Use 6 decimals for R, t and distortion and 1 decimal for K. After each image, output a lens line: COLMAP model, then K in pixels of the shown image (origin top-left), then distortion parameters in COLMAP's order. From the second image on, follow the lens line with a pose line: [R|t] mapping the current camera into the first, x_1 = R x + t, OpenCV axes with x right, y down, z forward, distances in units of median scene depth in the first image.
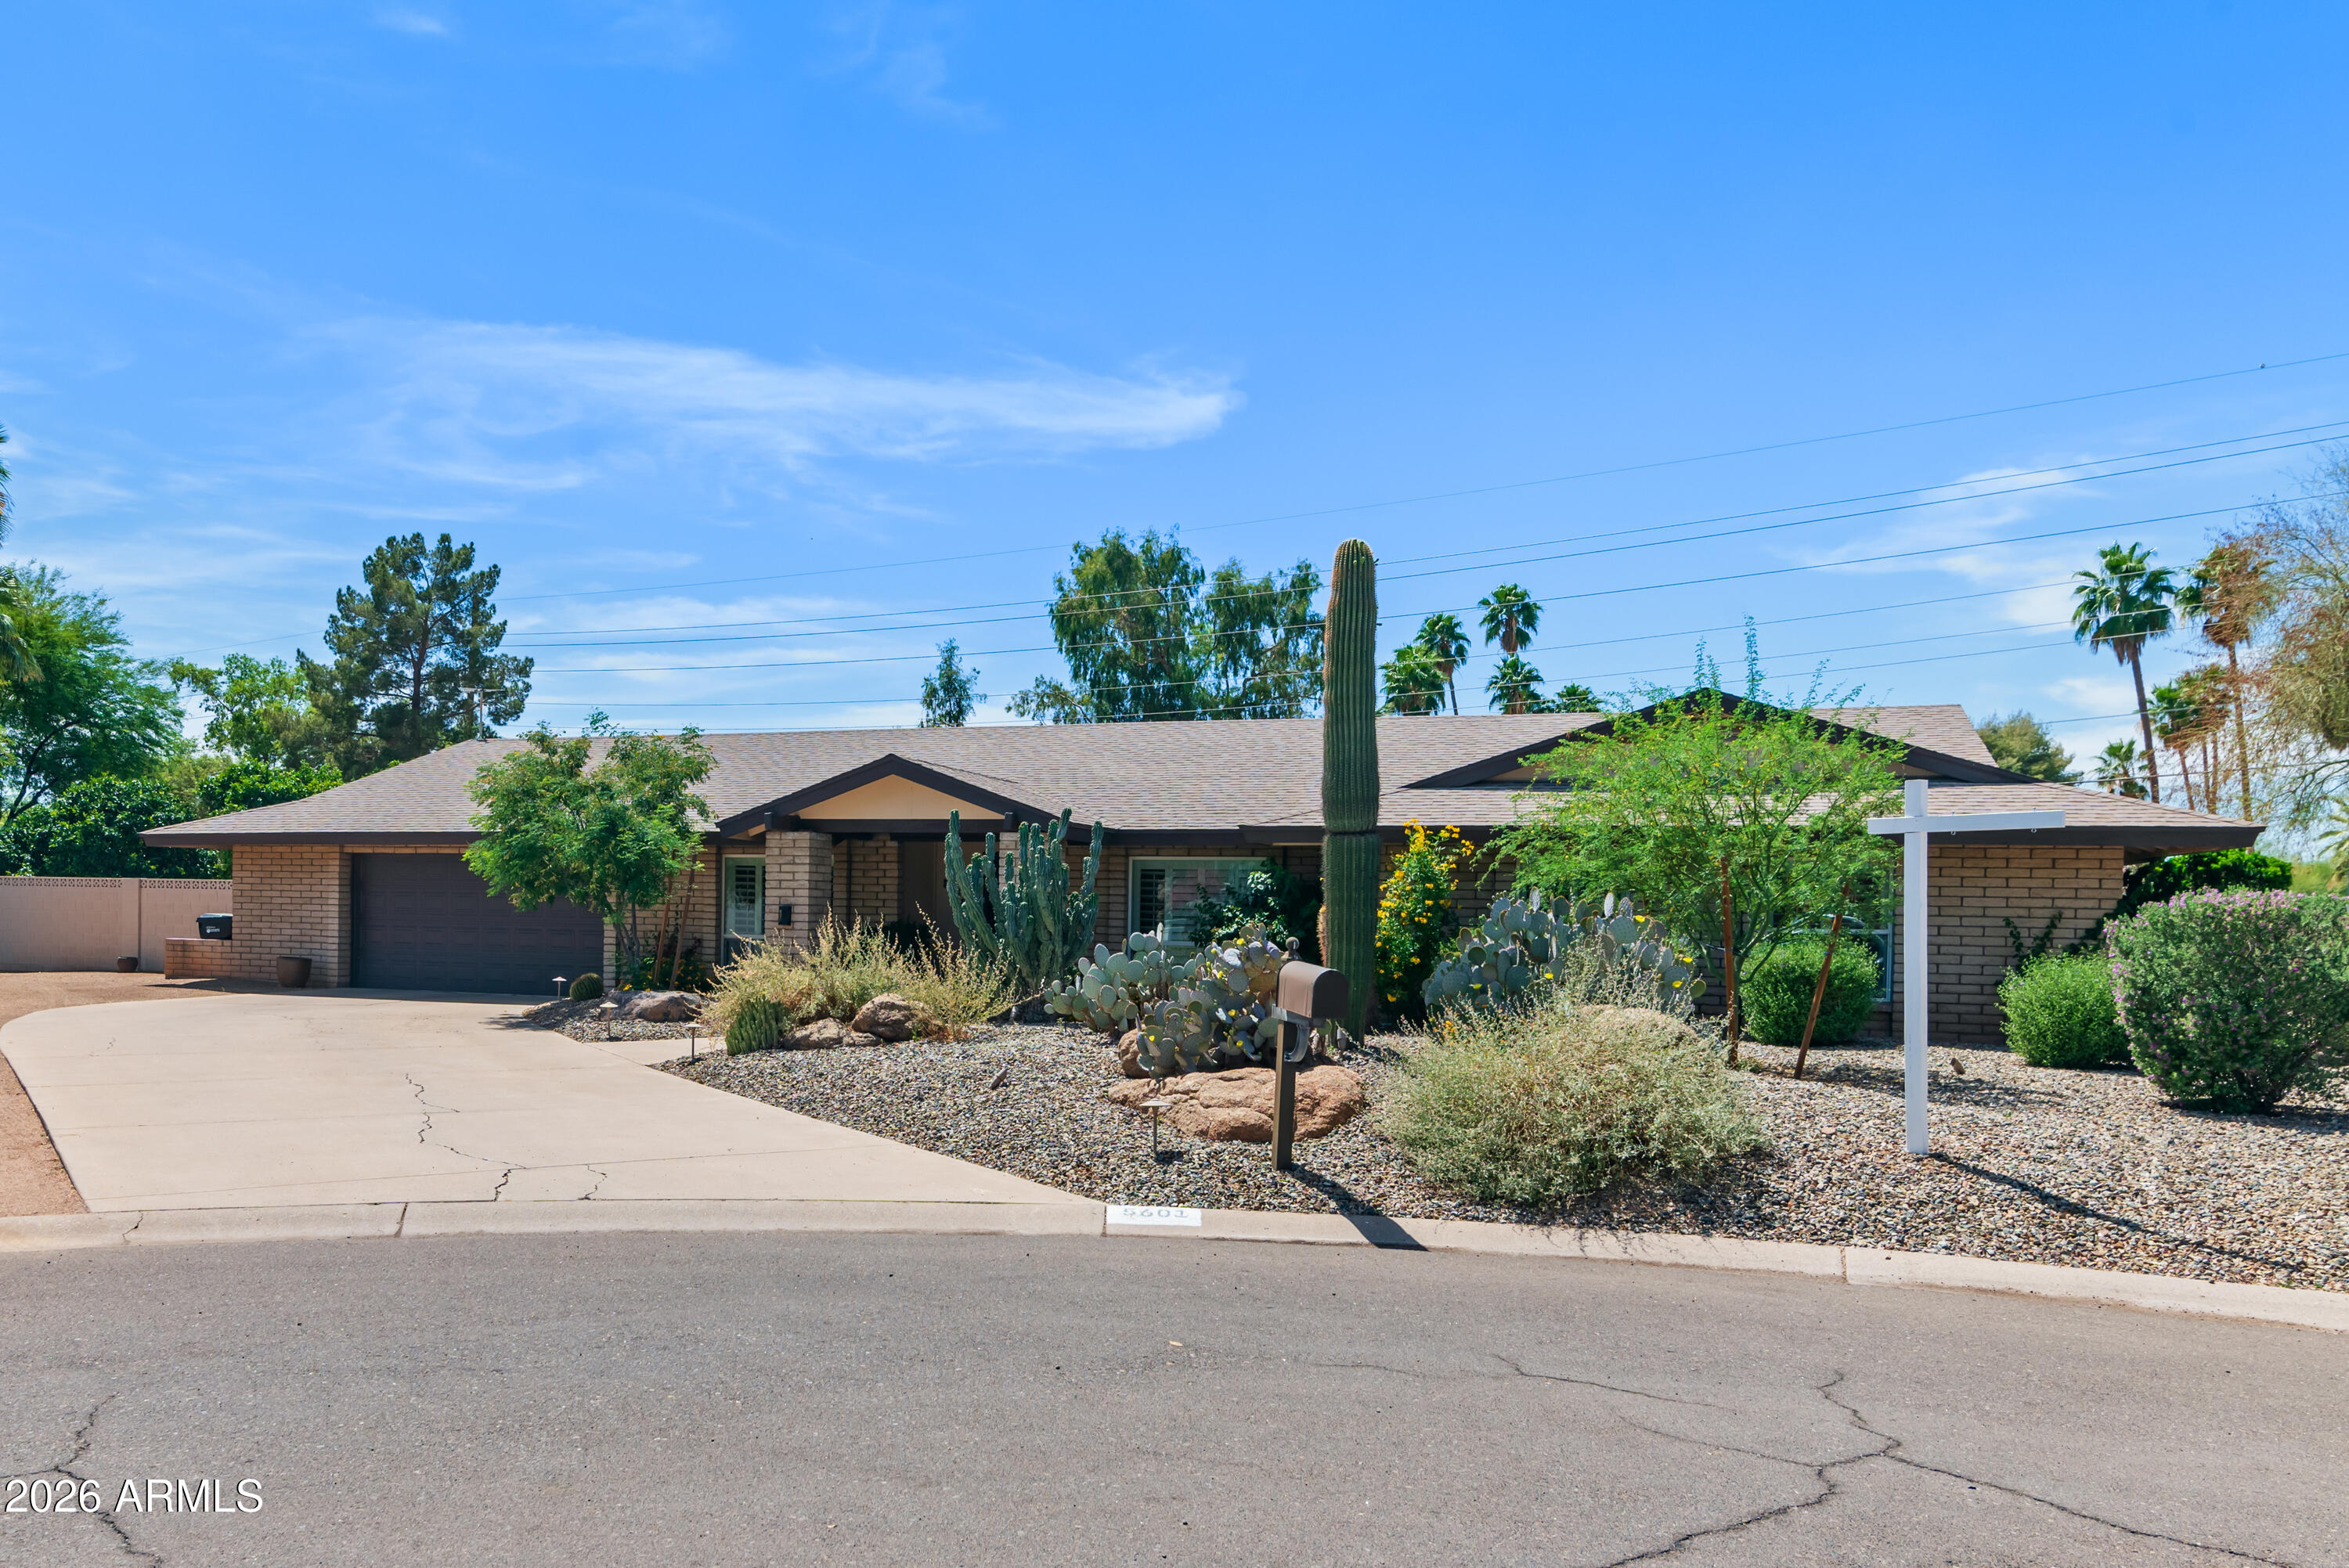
lens RADIAL K [[1859.3, 0, 1071.9], [0, 1859.3, 789.2], [0, 0, 1]] dist [0.086369, -0.000936]
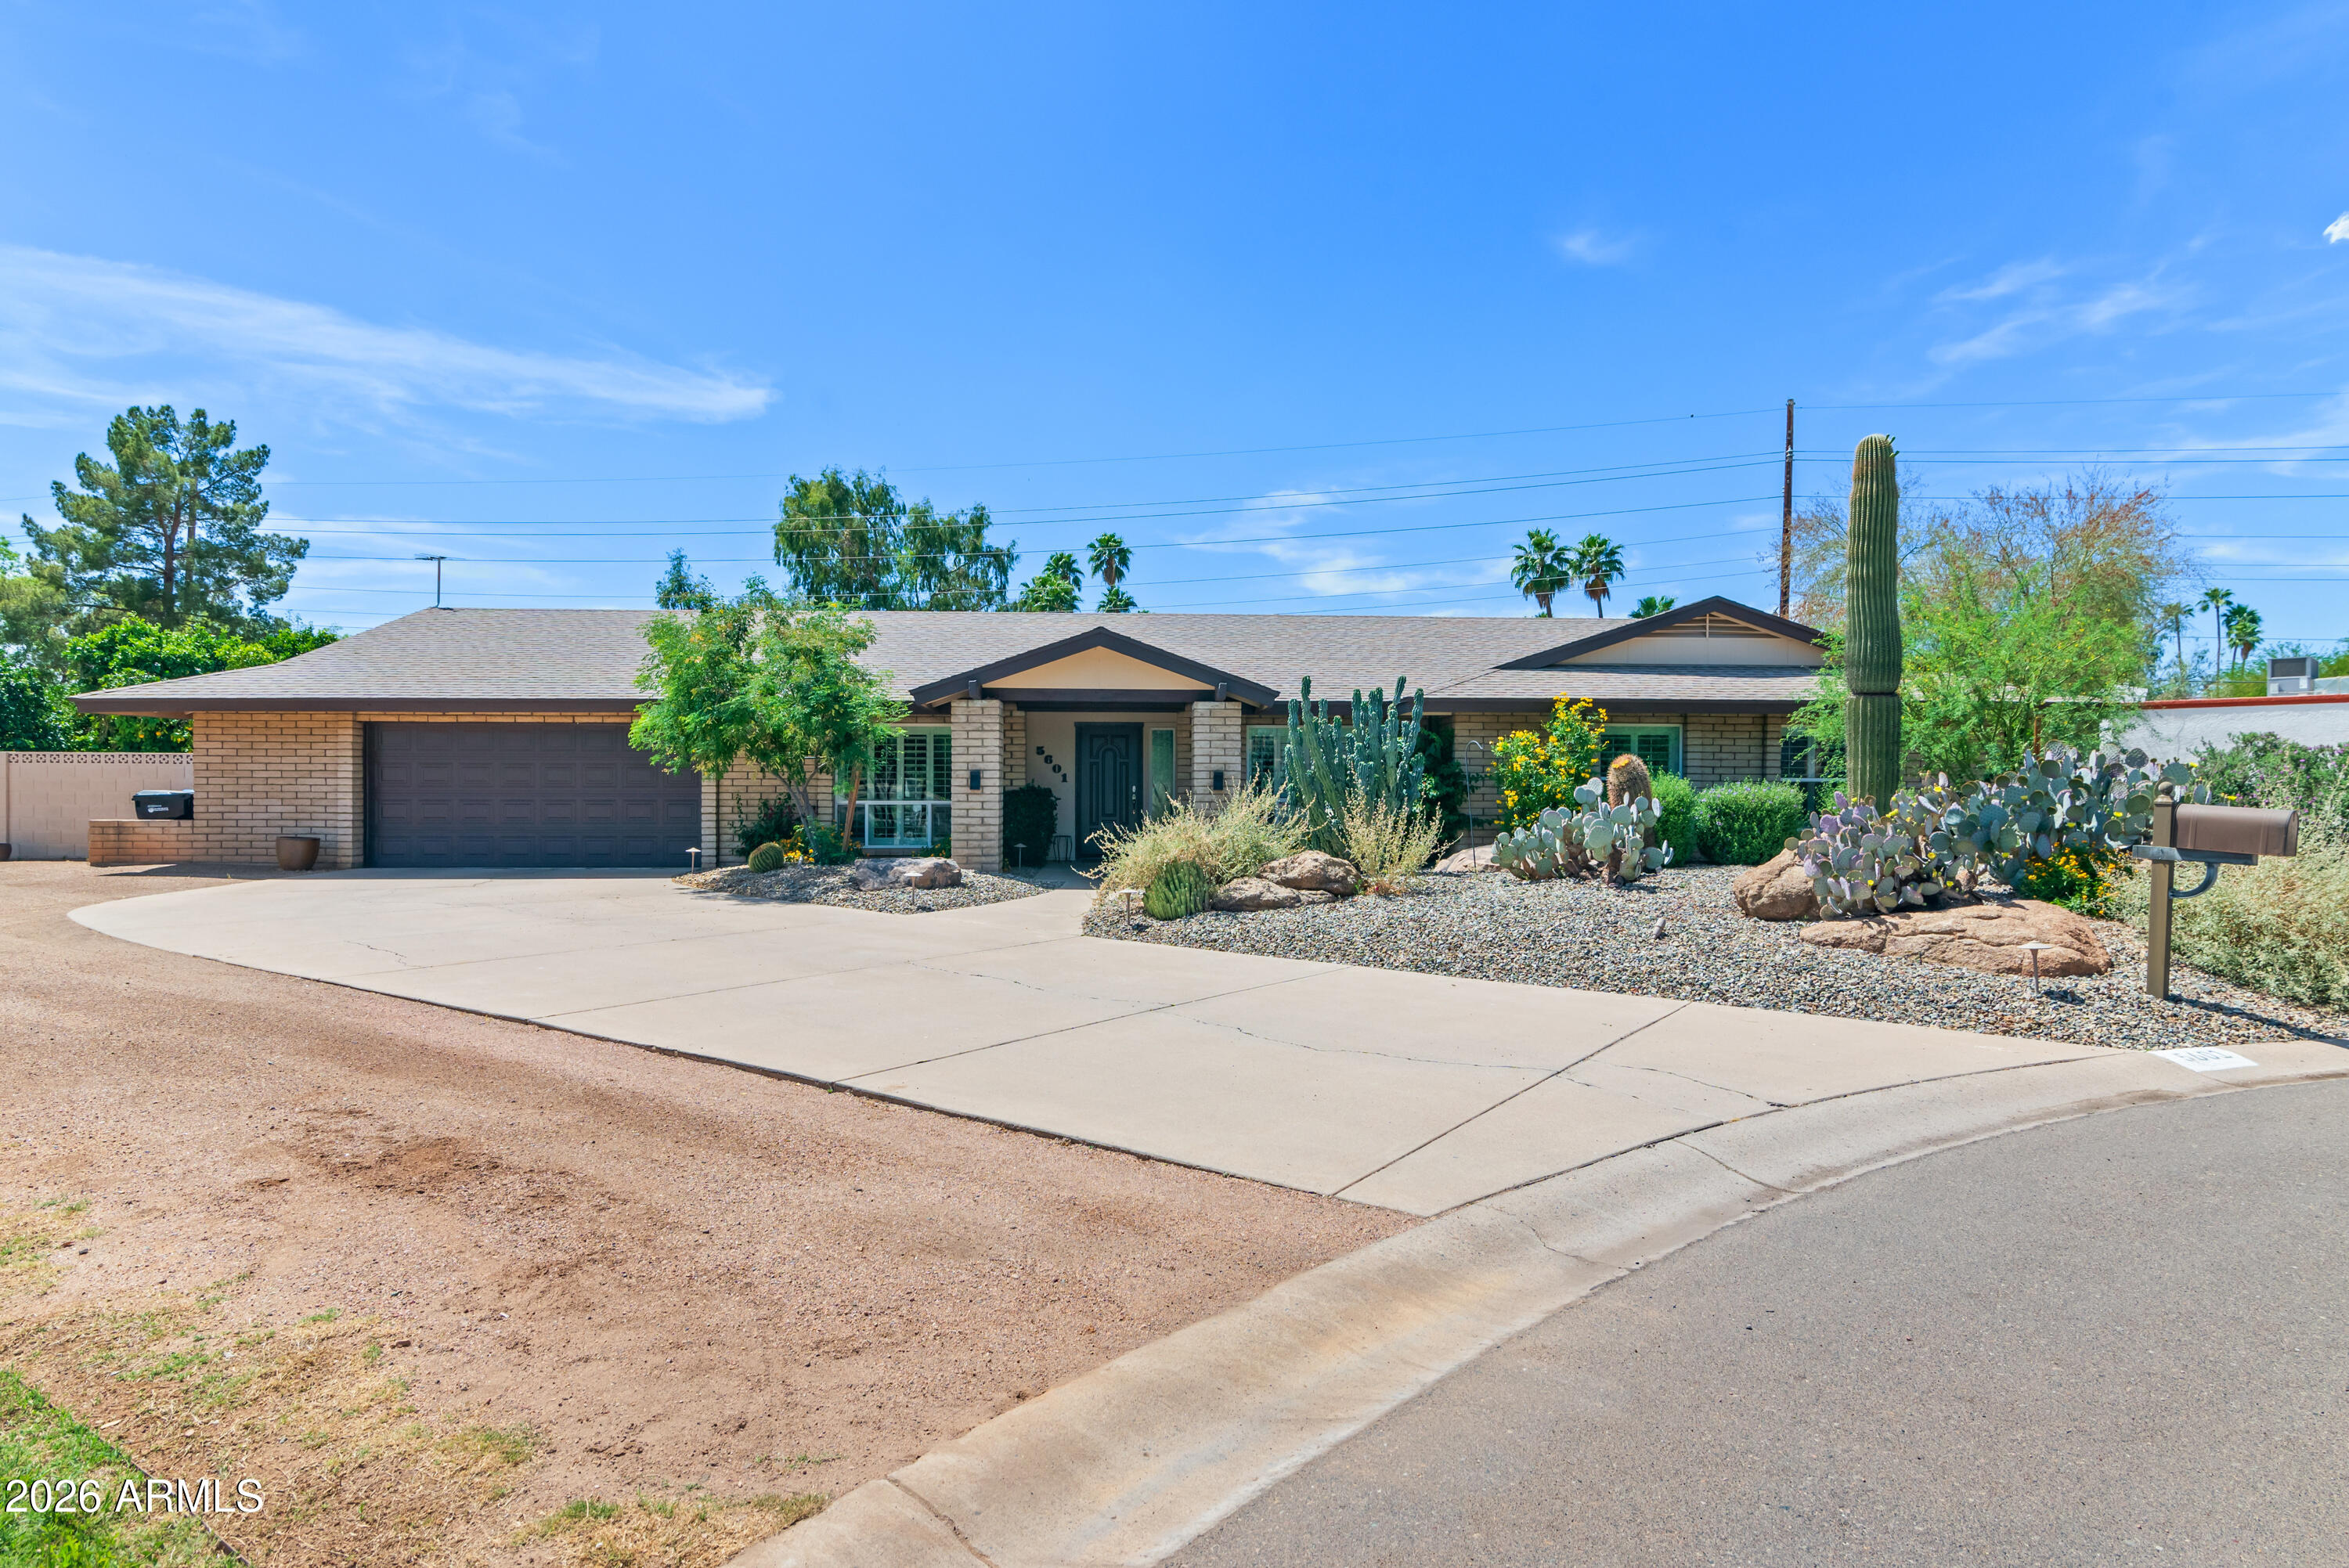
lens RADIAL K [[1248.6, 0, 1174.5], [0, 1248.6, 784.0], [0, 0, 1]] dist [0.003872, 0.001813]
pose [[0.908042, -0.017990, 0.418493, -0.123173], [-0.014557, 0.997119, 0.074448, 0.006433], [-0.418626, -0.073694, 0.905164, 0.133932]]
